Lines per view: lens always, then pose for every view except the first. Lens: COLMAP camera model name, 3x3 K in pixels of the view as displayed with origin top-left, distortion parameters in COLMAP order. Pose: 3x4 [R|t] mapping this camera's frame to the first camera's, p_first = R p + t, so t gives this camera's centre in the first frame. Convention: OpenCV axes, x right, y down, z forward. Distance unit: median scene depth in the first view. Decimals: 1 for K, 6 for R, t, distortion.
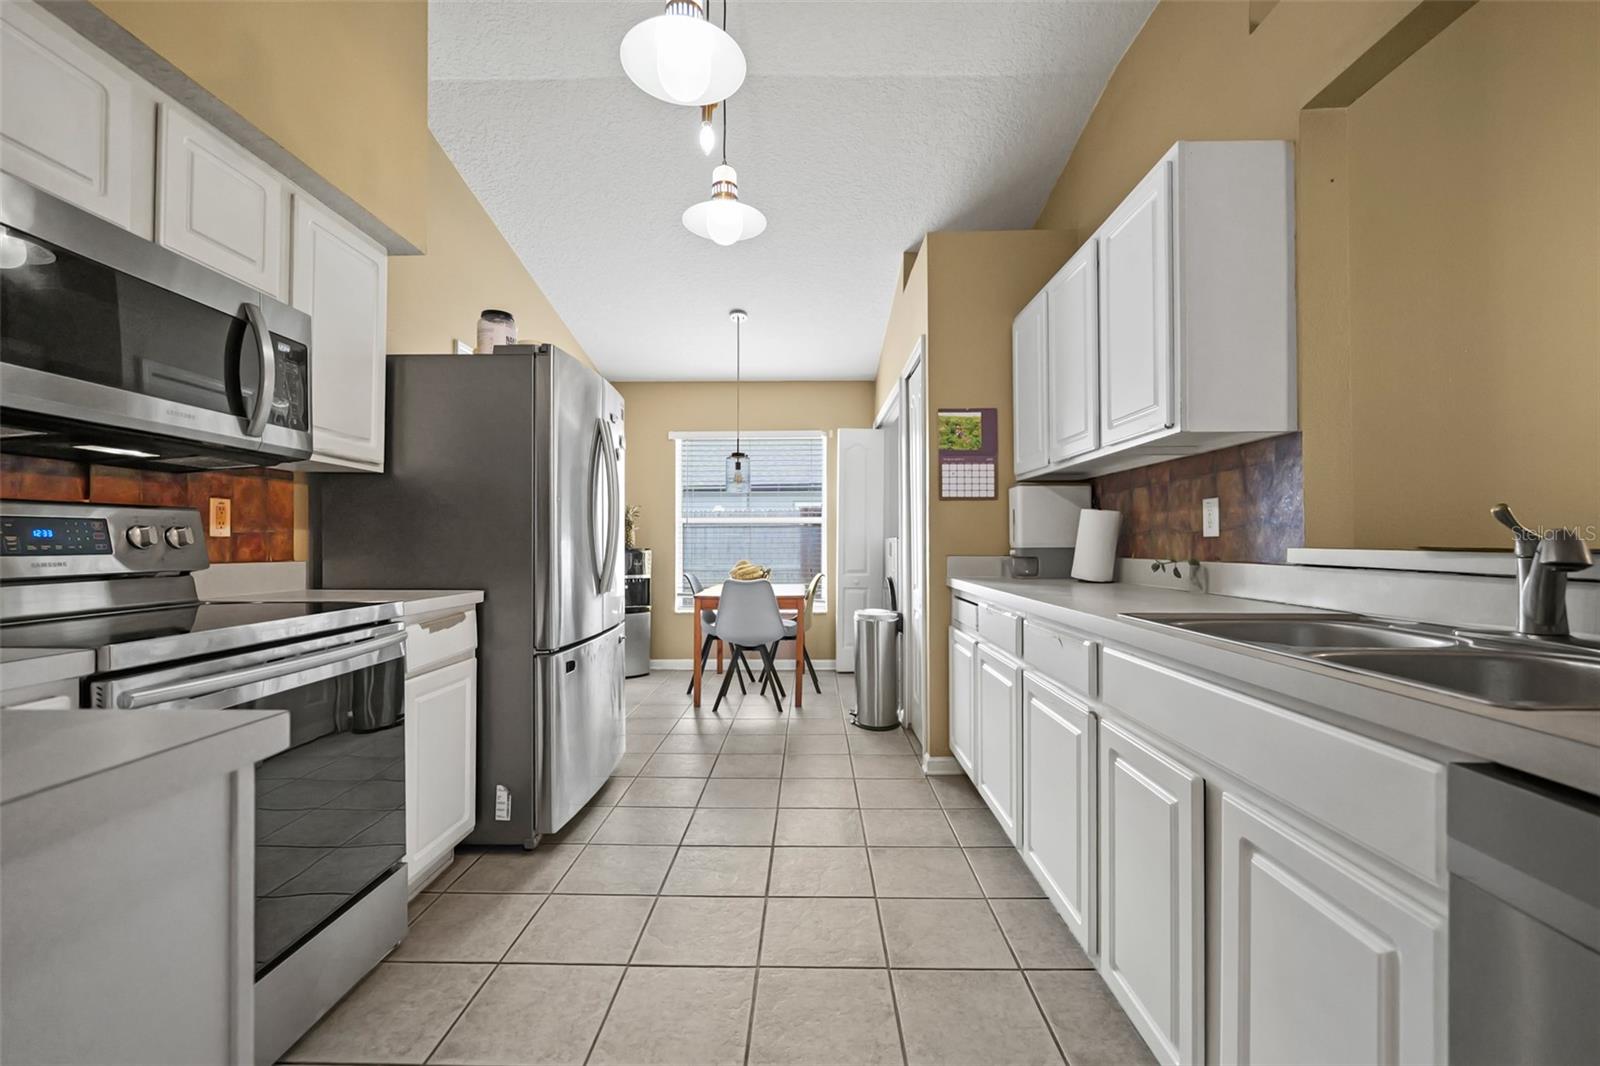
lens RADIAL K [[664.3, 0, 791.2], [0, 664.3, 537.9], [0, 0, 1]] dist [-0.008098, -0.000079]
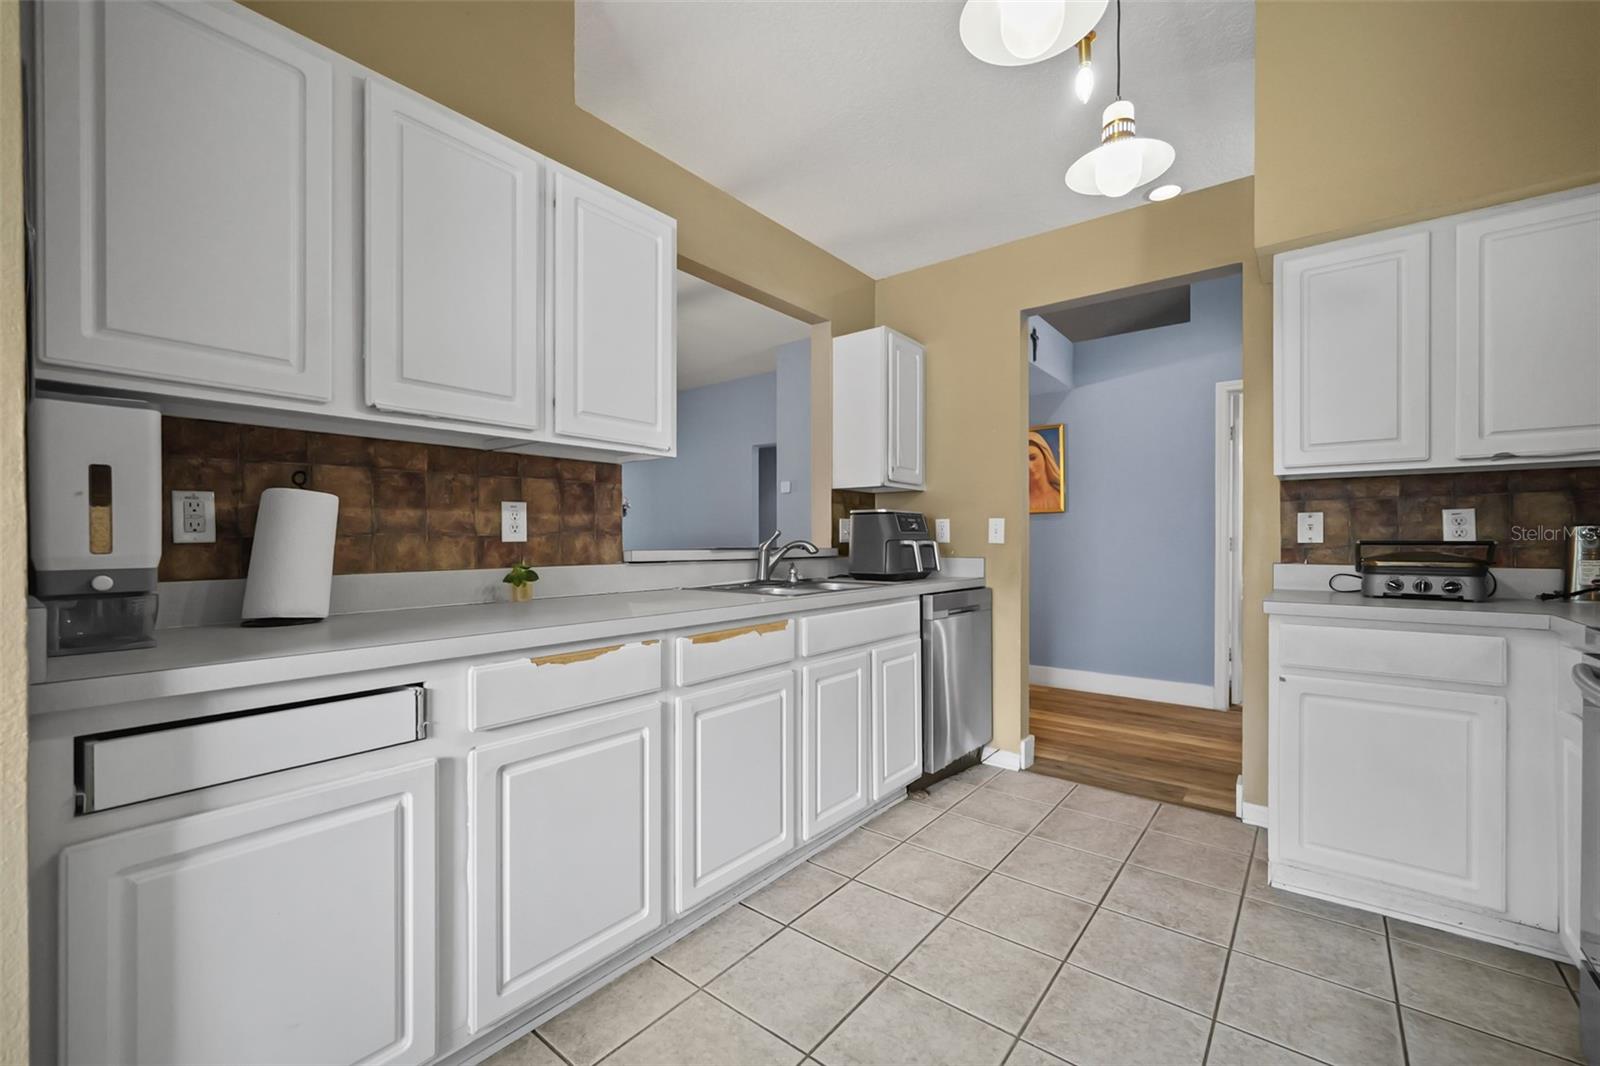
lens RADIAL K [[664.3, 0, 796.5], [0, 664.3, 537.1], [0, 0, 1]] dist [-0.008098, -0.000079]
pose [[-0.799312, 0.002517, 0.600911, -0.277161], [-0.002906, 0.999963, -0.008054, -0.001970], [-0.600909, -0.008184, -0.799276, 1.527642]]
